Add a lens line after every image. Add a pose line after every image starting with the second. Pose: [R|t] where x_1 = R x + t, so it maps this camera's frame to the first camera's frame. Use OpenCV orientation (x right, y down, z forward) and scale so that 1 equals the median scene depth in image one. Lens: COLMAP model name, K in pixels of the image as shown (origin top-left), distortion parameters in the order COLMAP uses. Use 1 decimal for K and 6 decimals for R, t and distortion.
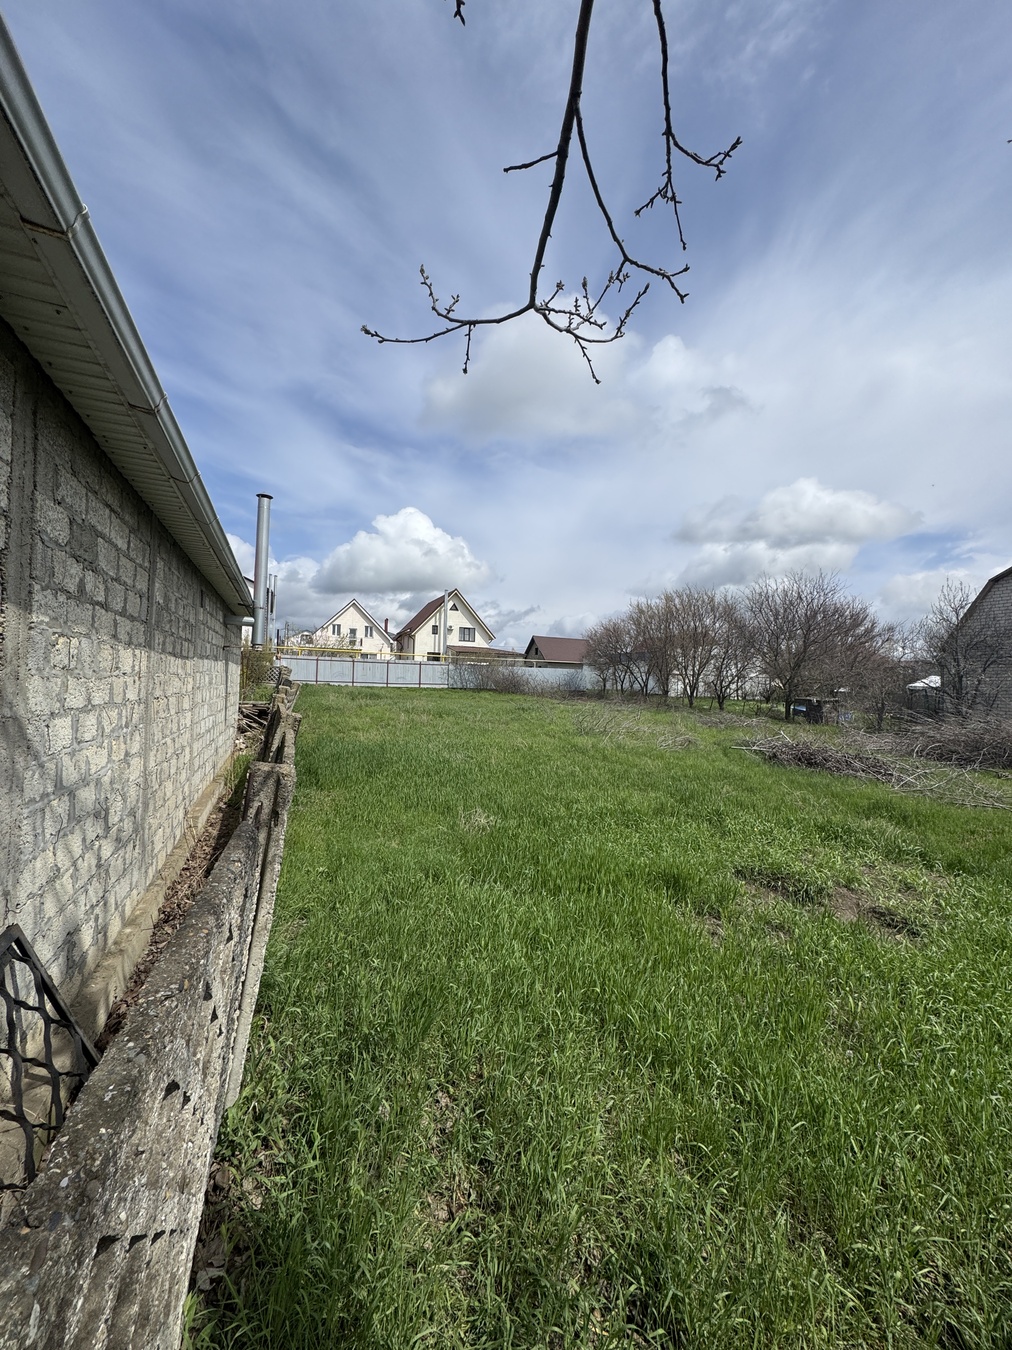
lens RADIAL K [[536.8, 0, 505.0], [0, 536.8, 674.7], [0, 0, 1]] dist [-0.002419, 0.000816]
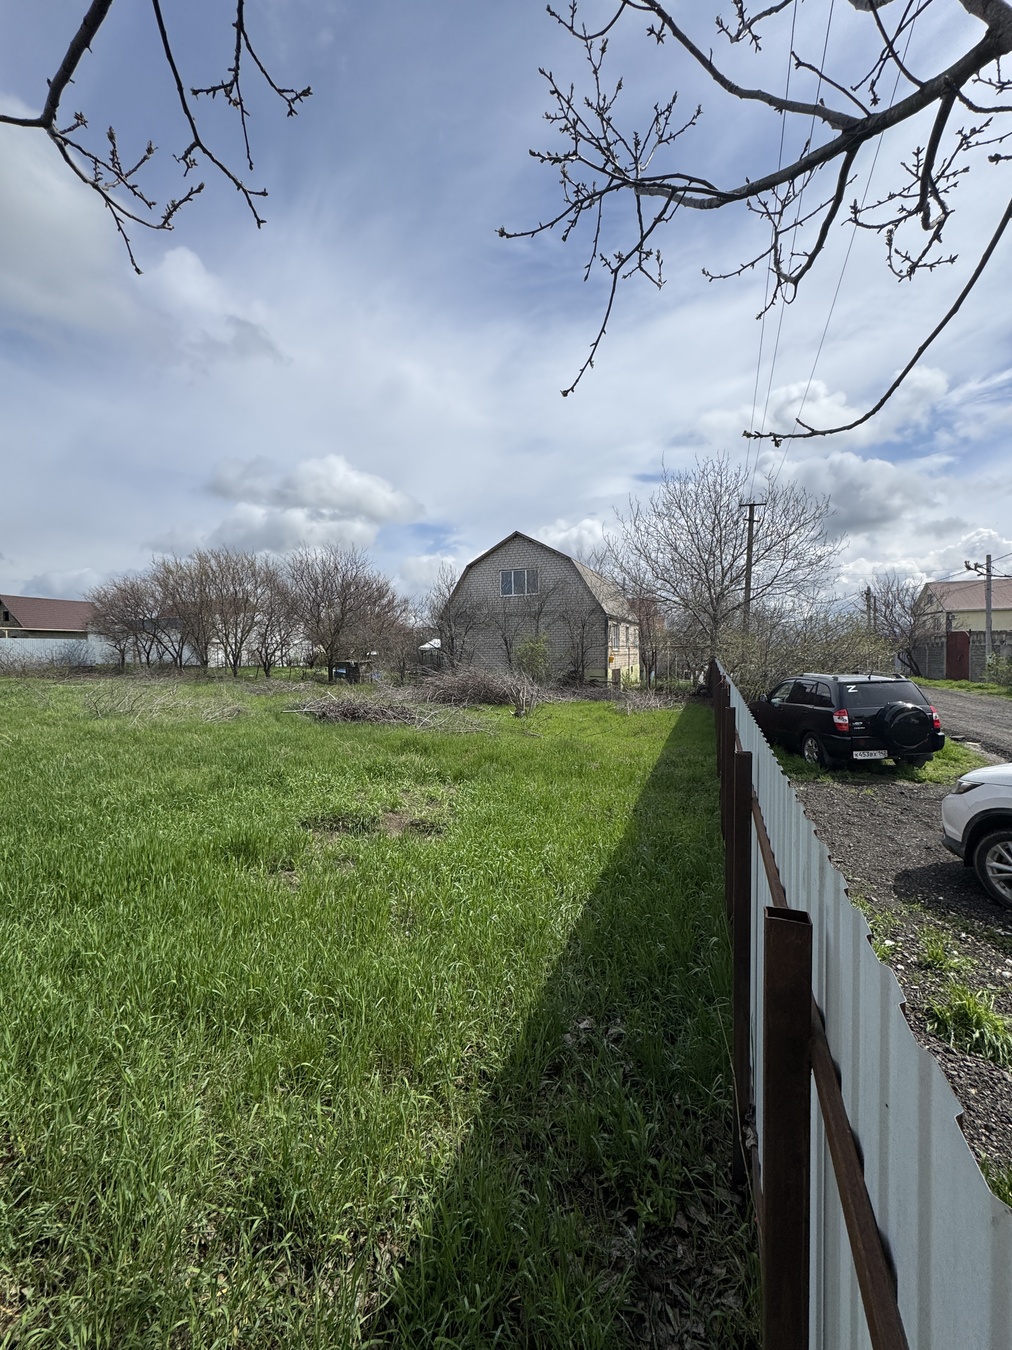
lens RADIAL K [[536.8, 0, 506.4], [0, 536.8, 677.6], [0, 0, 1]] dist [-0.002419, 0.000816]
pose [[0.690260, -0.068527, 0.720309, -0.024354], [0.022095, 0.997037, 0.073680, 0.011017], [-0.723224, -0.034943, 0.689729, -0.002942]]
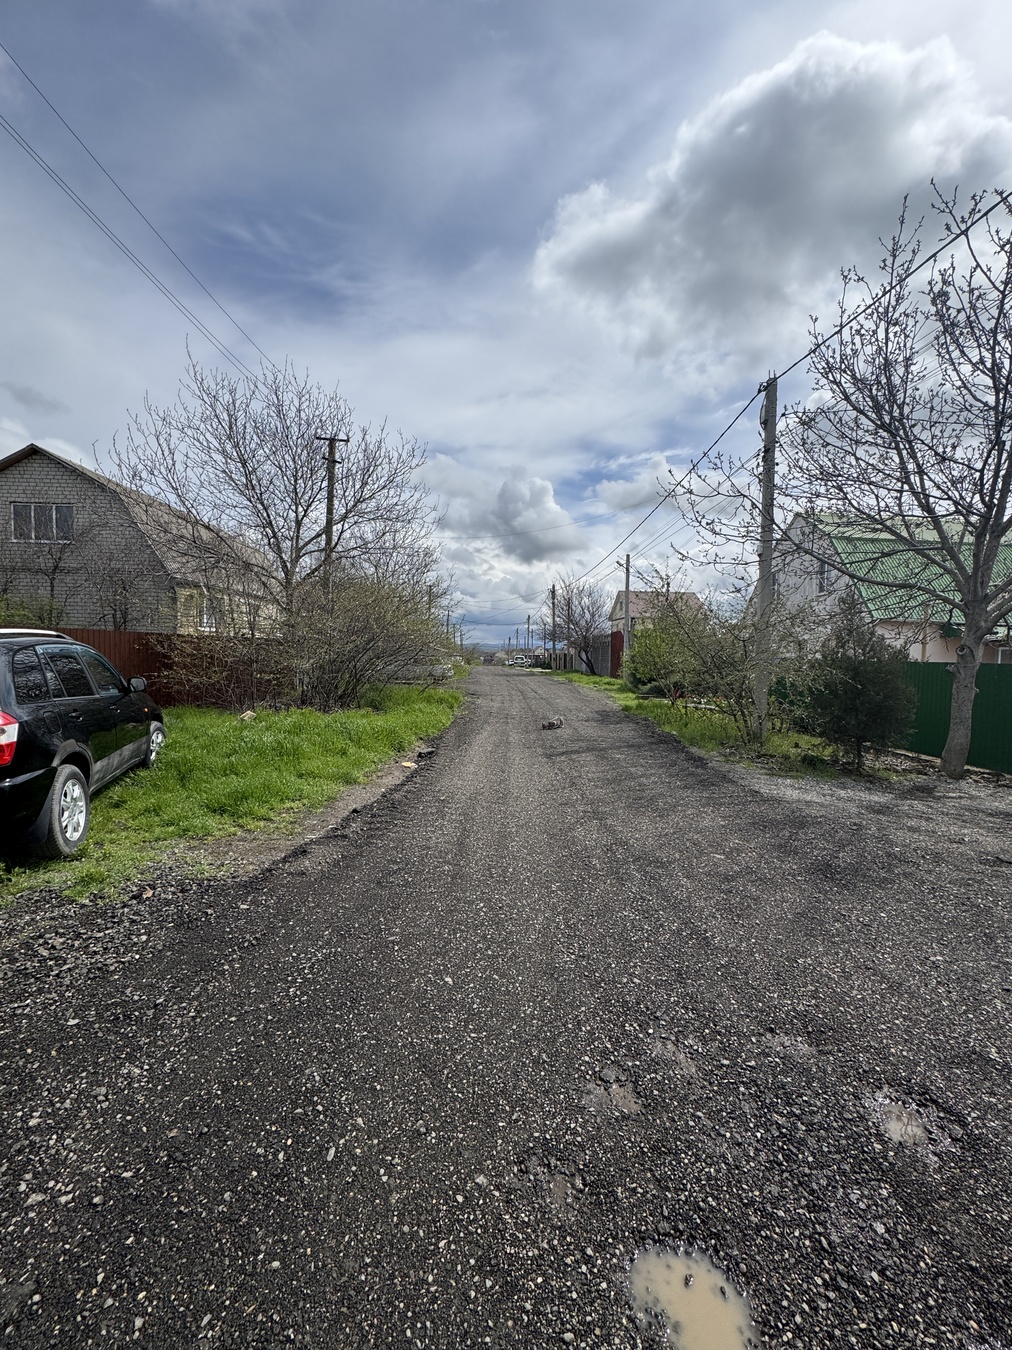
lens RADIAL K [[536.8, 0, 503.6], [0, 536.8, 673.3], [0, 0, 1]] dist [-0.002419, 0.000816]
pose [[0.358510, -0.055196, 0.931893, 1.046589], [-0.021836, 0.997482, 0.067481, 0.106142], [-0.933271, -0.044541, 0.356401, -0.372033]]
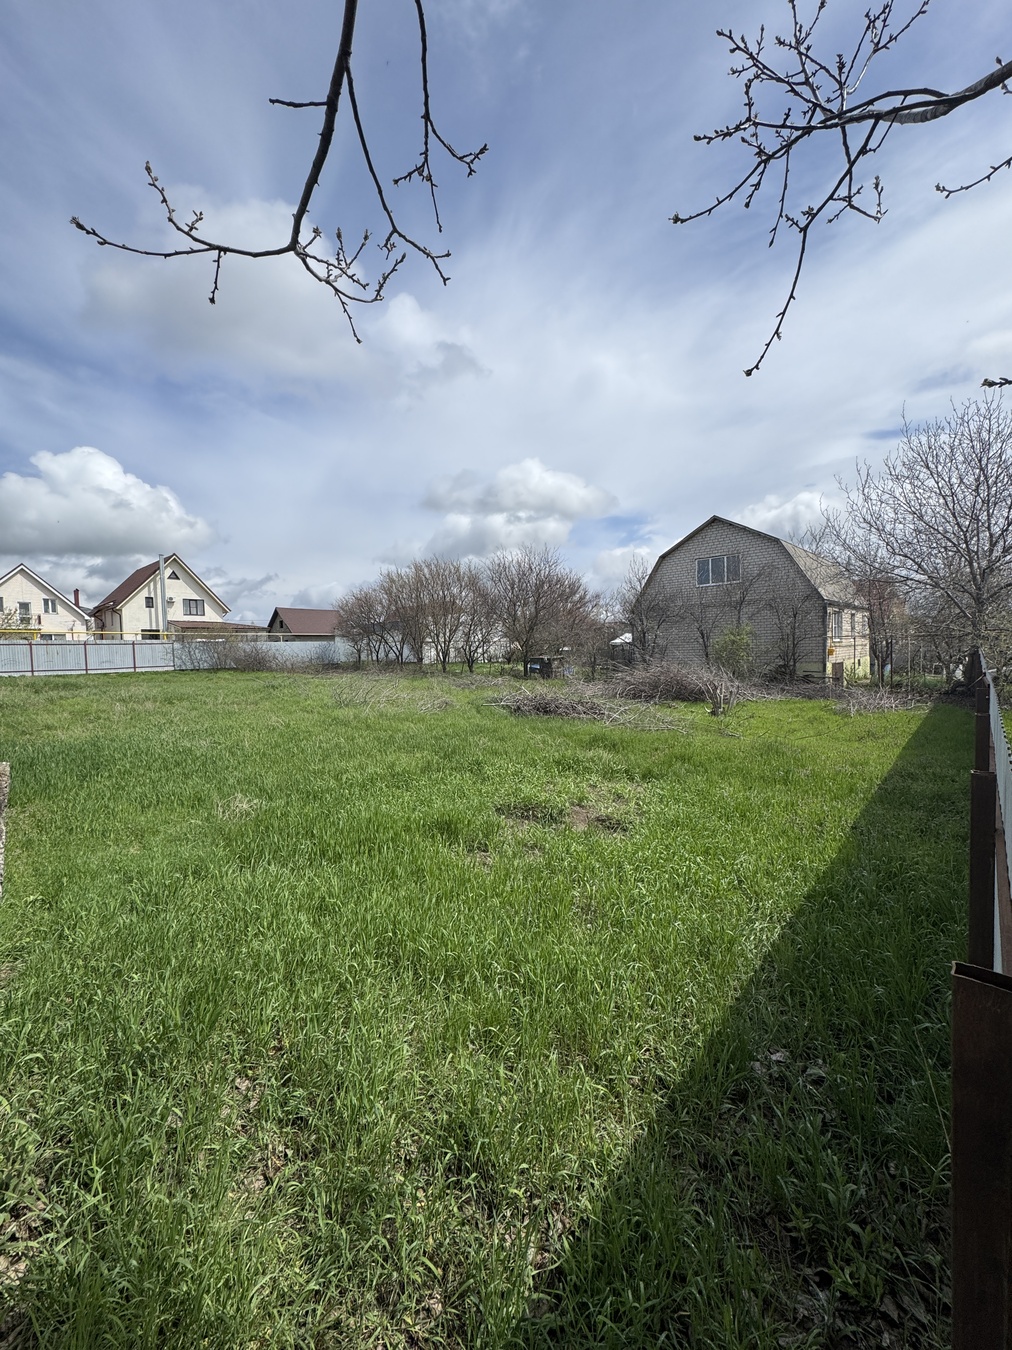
lens RADIAL K [[536.8, 0, 505.8], [0, 536.8, 677.9], [0, 0, 1]] dist [-0.002419, 0.000816]
pose [[0.897786, -0.074623, 0.434064, -0.019917], [0.048172, 0.996267, 0.071641, 0.006761], [-0.437789, -0.043408, 0.898029, -0.015210]]
